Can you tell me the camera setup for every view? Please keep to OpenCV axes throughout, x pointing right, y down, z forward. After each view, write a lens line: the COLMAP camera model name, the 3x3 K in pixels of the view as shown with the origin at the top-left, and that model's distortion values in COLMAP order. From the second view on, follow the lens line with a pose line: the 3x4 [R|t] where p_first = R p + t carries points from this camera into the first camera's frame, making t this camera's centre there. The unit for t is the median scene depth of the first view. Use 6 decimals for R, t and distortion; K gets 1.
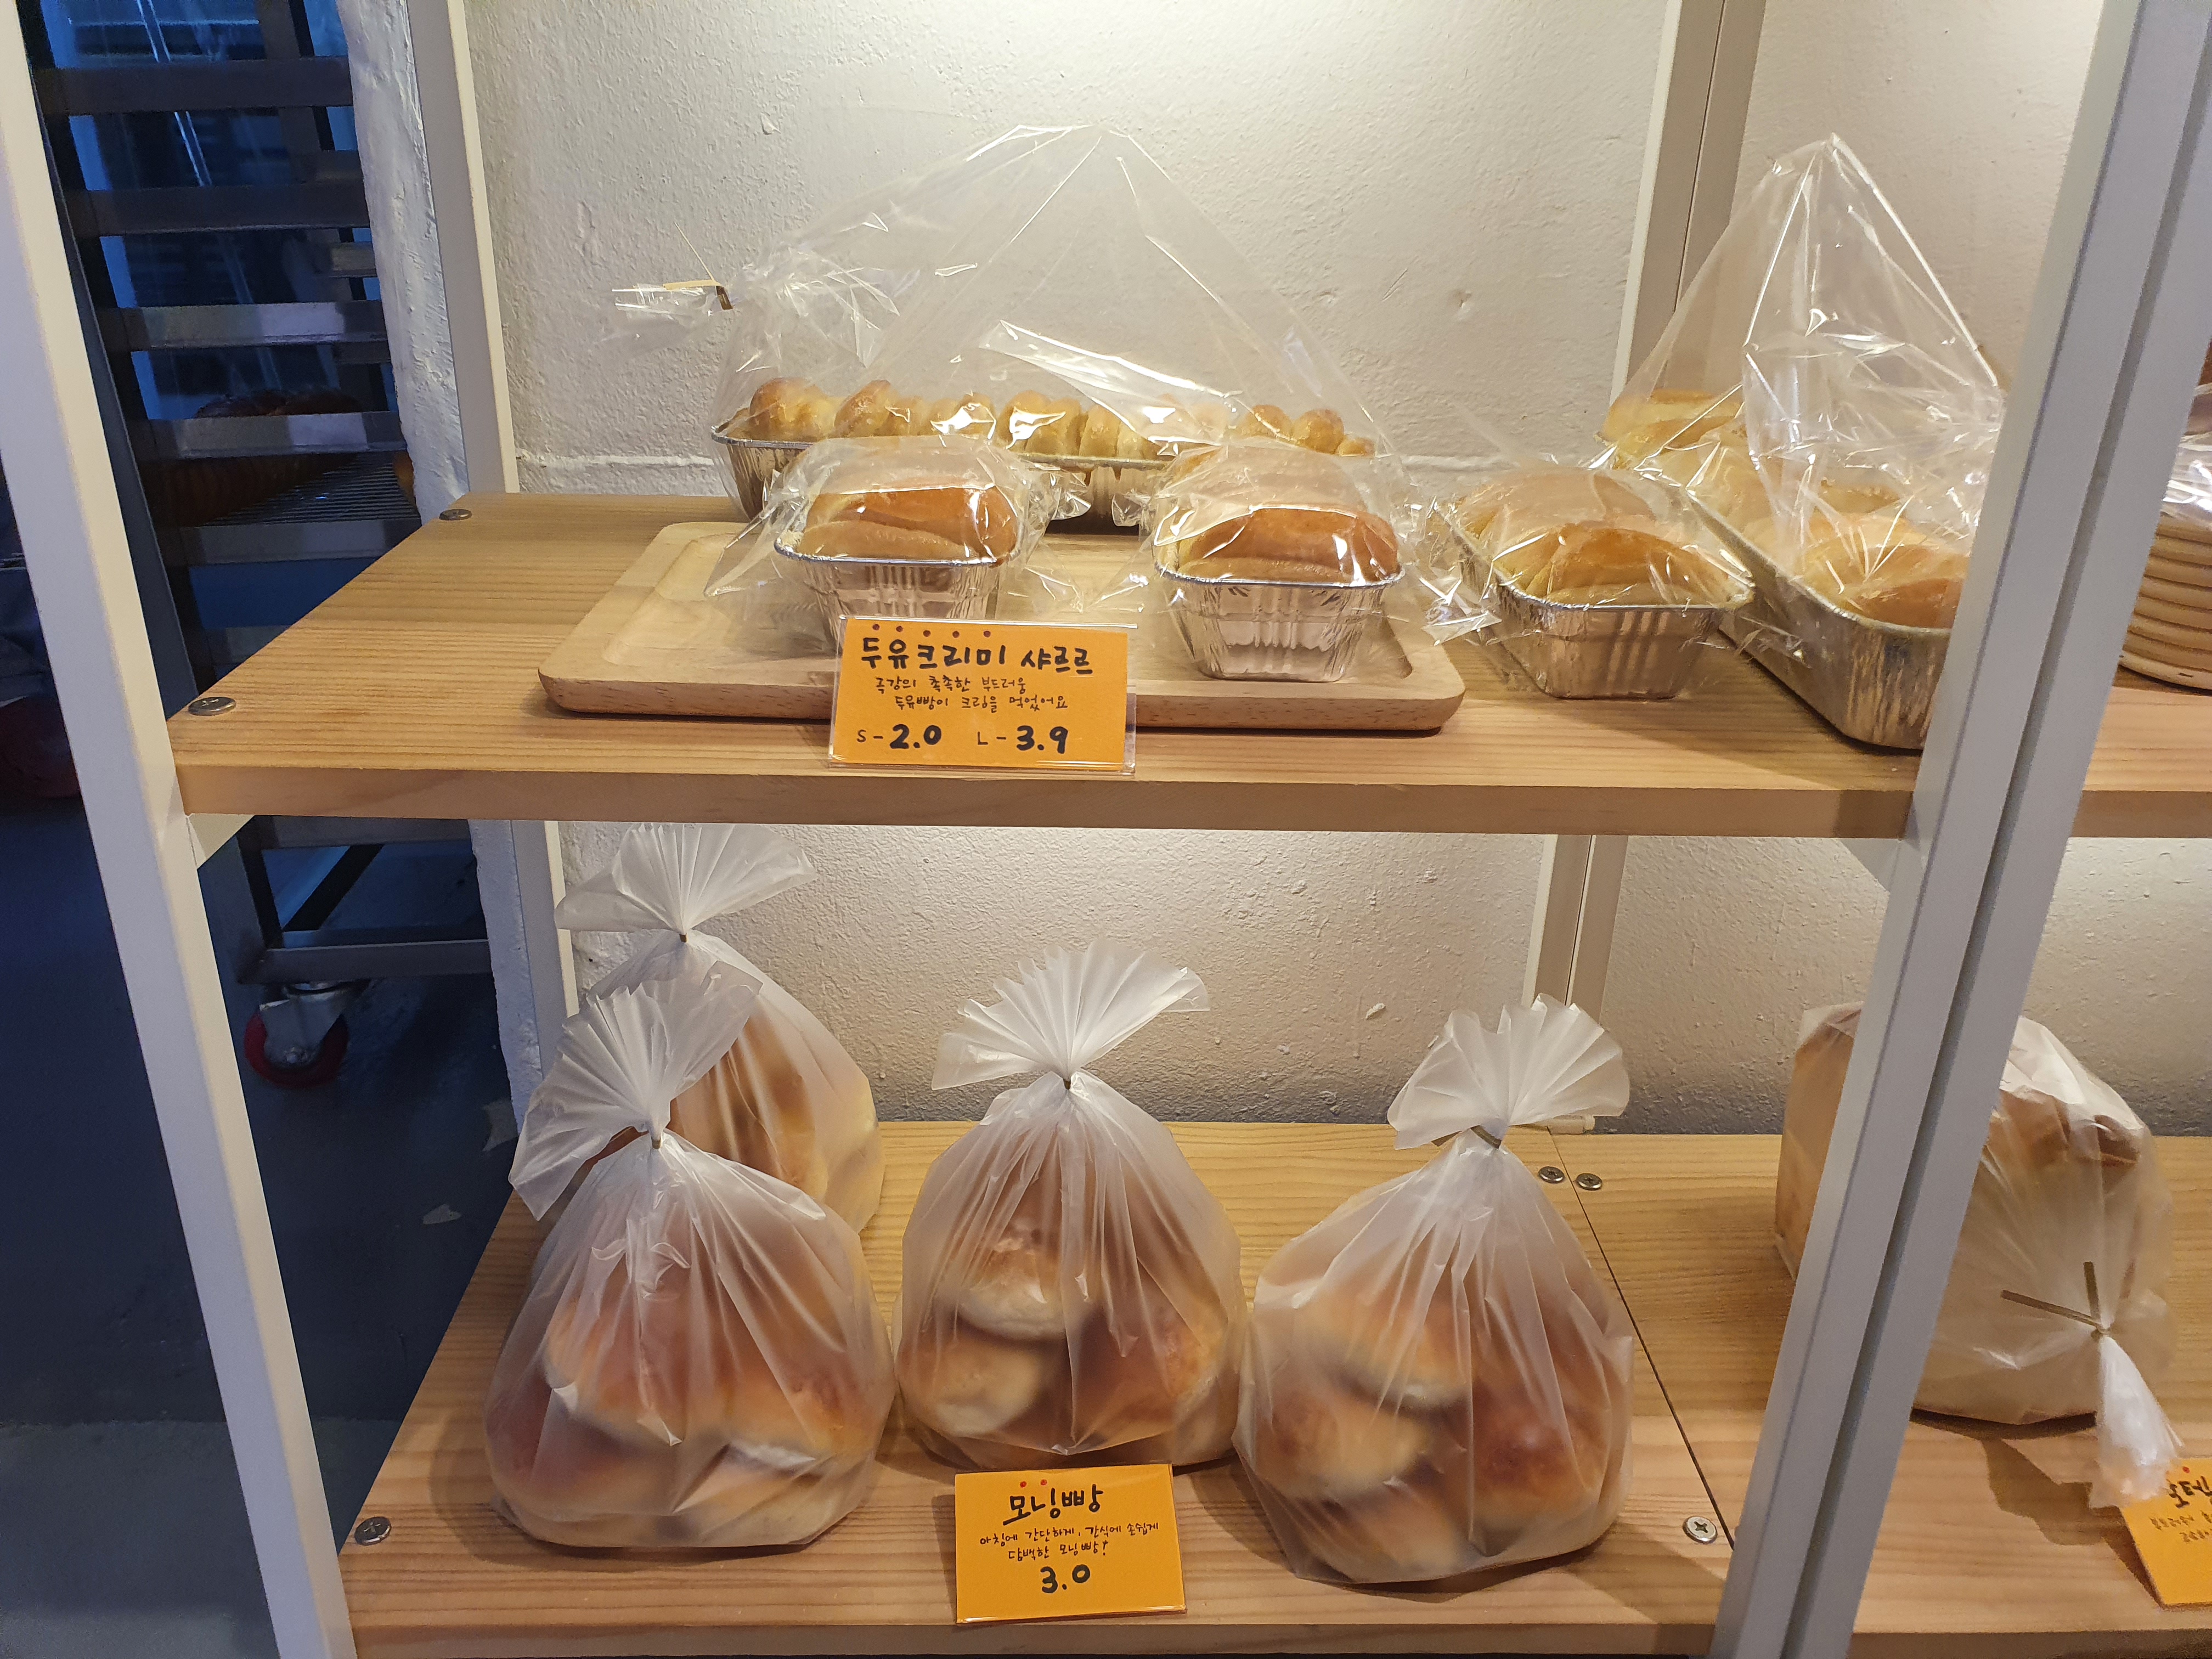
lens RADIAL K [[1705.3, 0, 1109.1], [0, 1705.3, 814.6], [0, 0, 1]] dist [0.006060, -0.009994]
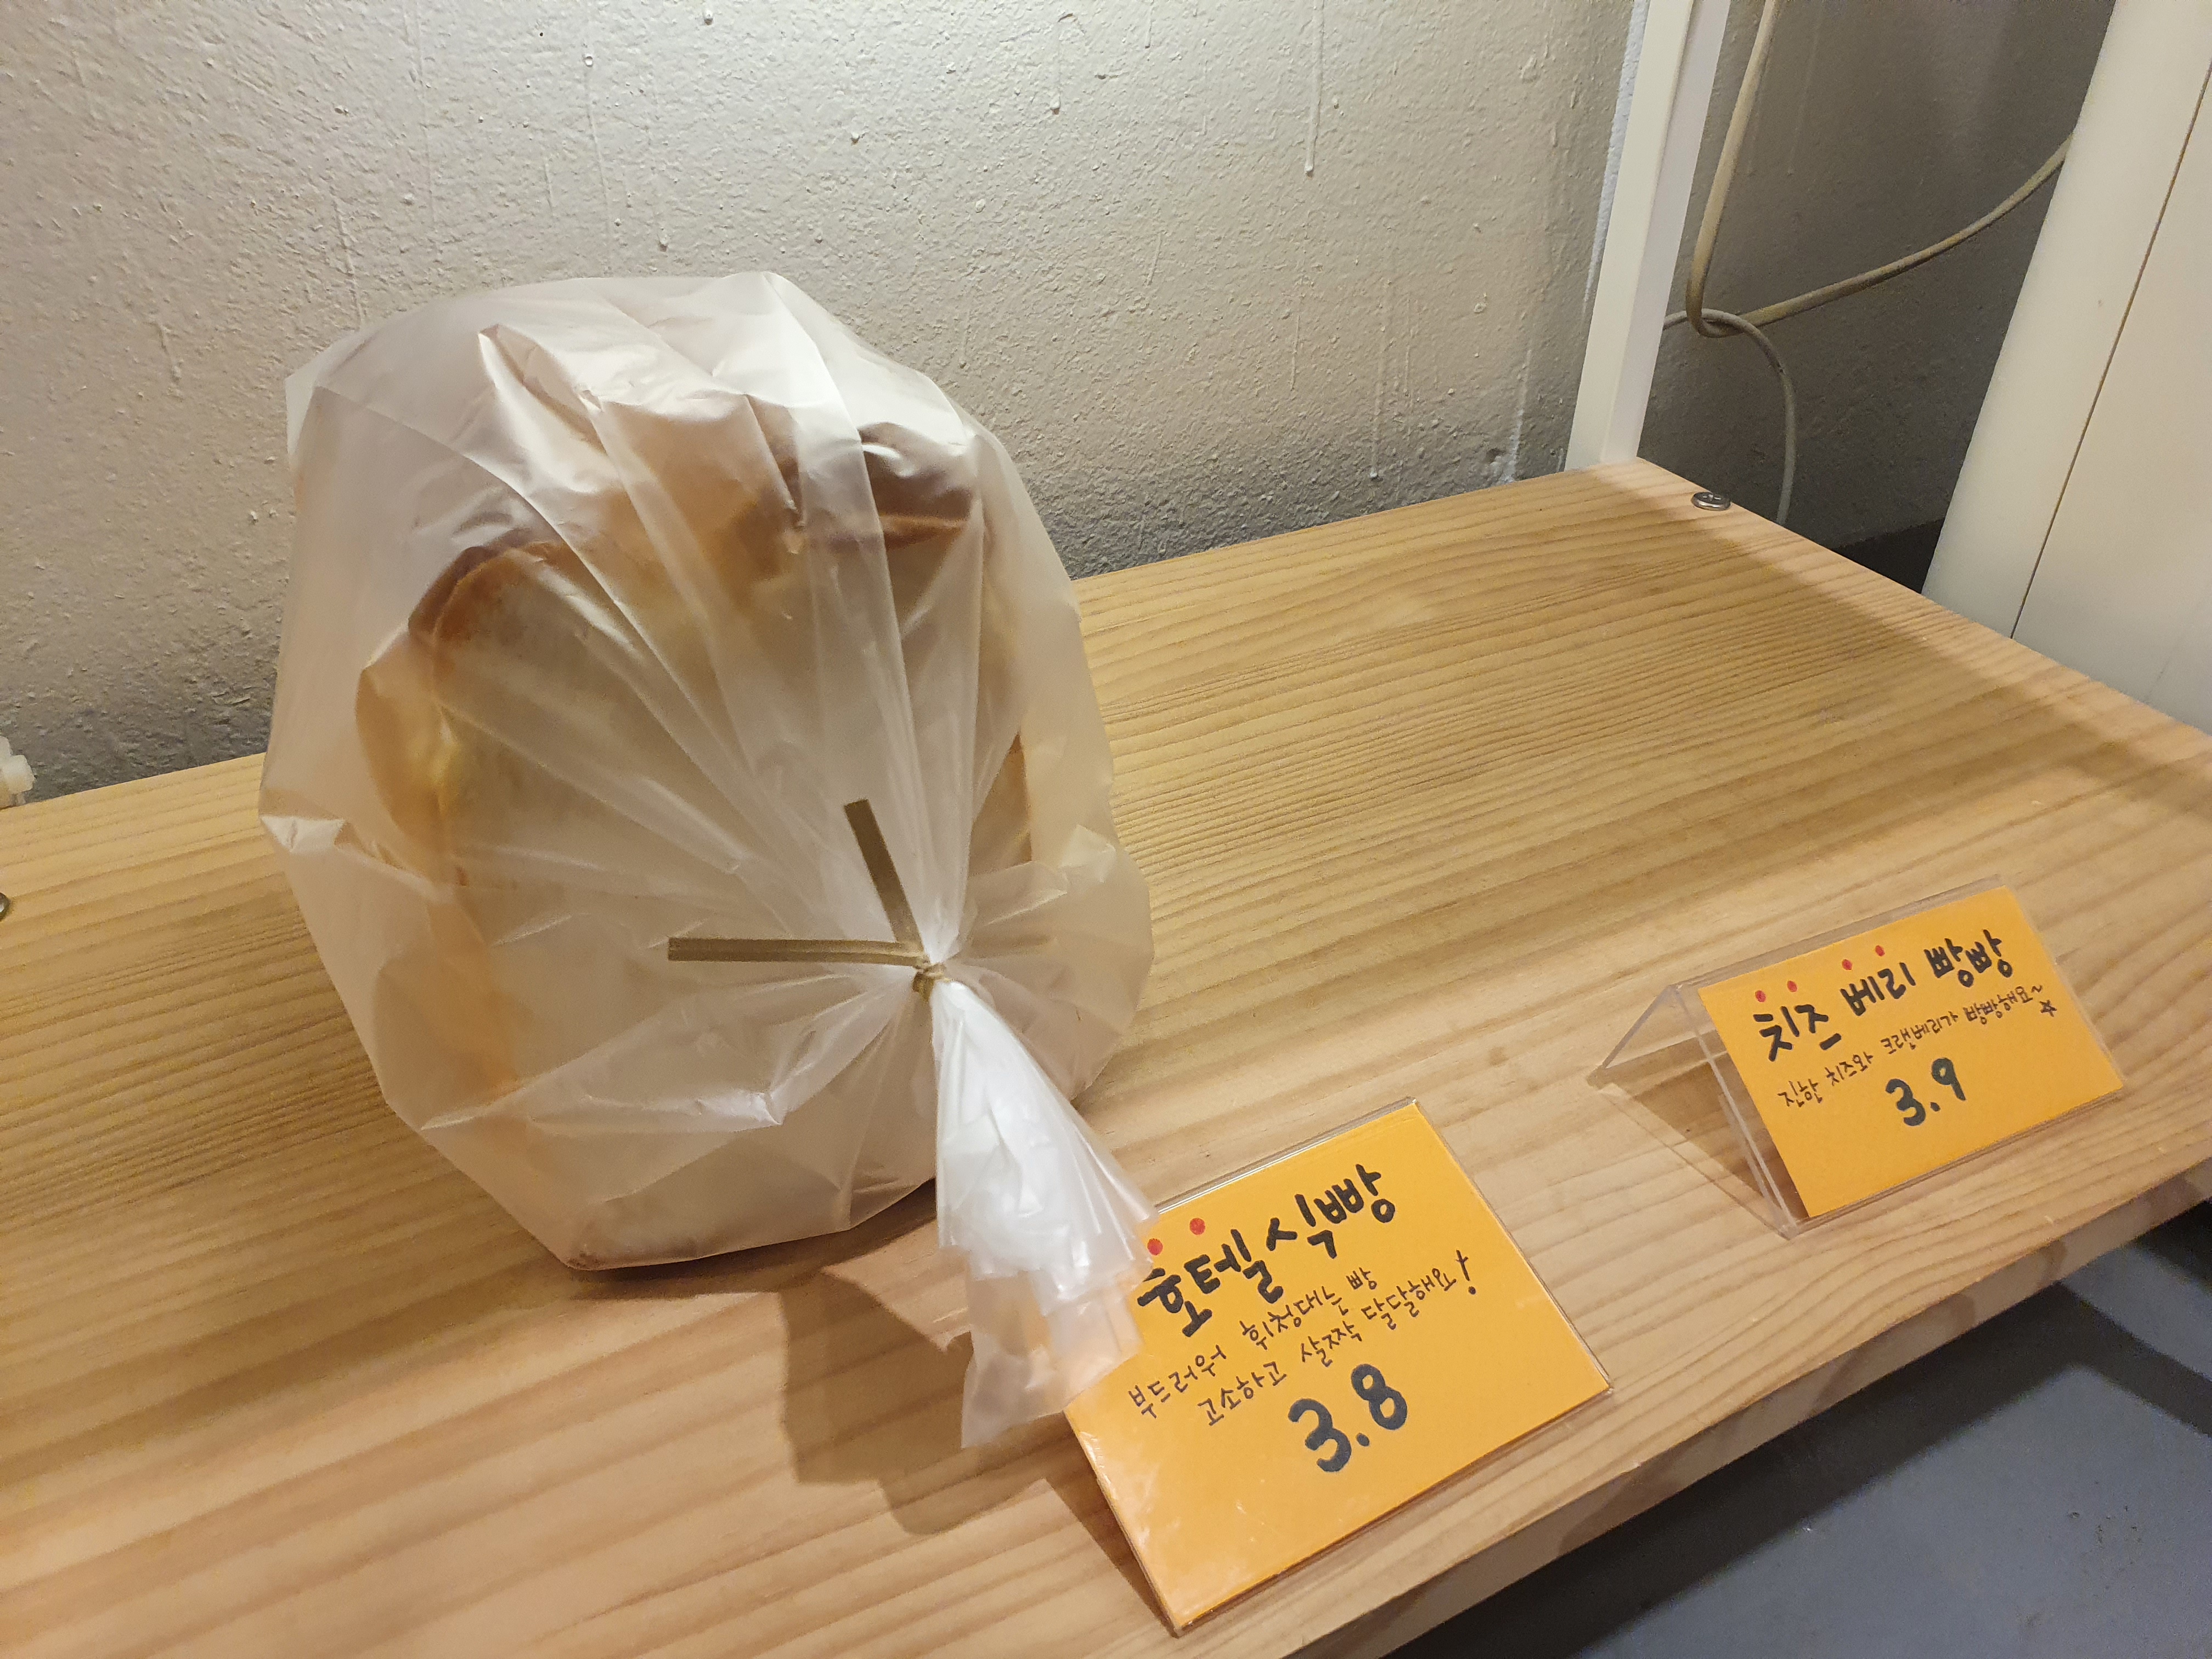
lens RADIAL K [[1705.3, 0, 1100.2], [0, 1705.3, 835.1], [0, 0, 1]] dist [0.006060, -0.009994]
pose [[0.883583, -0.261263, 0.388617, 0.459574], [0.182026, 0.956253, 0.229012, 0.188429], [-0.431449, -0.131613, 0.892485, 0.633540]]
